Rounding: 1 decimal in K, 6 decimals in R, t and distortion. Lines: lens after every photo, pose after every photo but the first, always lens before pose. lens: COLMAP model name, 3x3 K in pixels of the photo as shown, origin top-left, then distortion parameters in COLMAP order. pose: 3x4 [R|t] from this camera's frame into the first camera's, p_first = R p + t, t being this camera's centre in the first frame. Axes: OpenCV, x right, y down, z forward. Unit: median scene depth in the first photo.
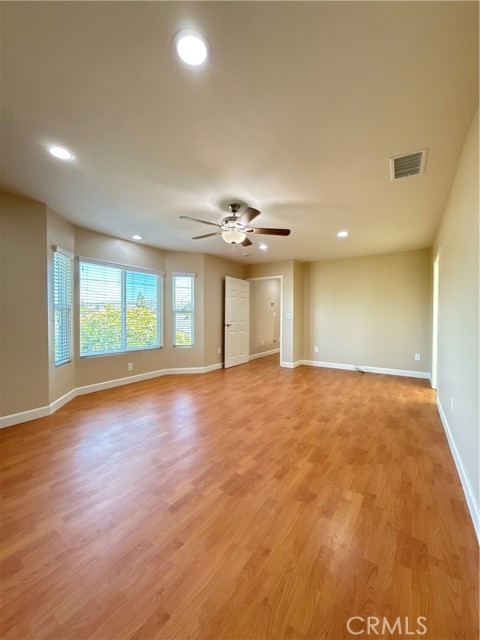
lens RADIAL K [[254.6, 0, 240.0], [0, 254.6, 320.0], [0, 0, 1]] dist [-0.000864, 0.000140]
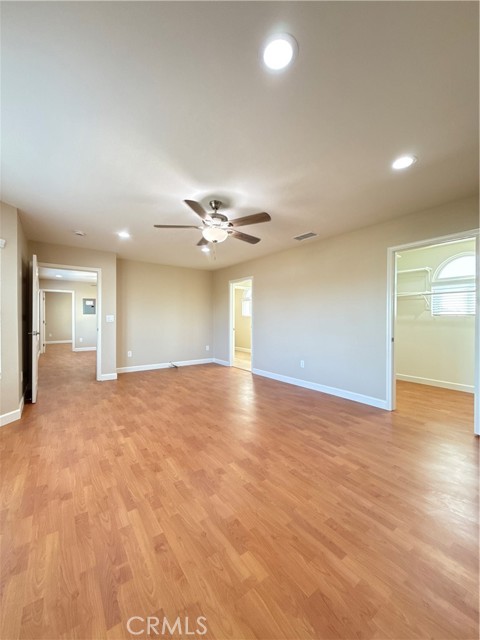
lens RADIAL K [[254.6, 0, 240.0], [0, 254.6, 320.0], [0, 0, 1]] dist [-0.000864, 0.000140]
pose [[0.337505, -0.007047, 0.941297, -0.871616], [0.015729, 0.999875, 0.001845, -0.010998], [-0.941192, 0.014183, 0.337573, 0.590468]]
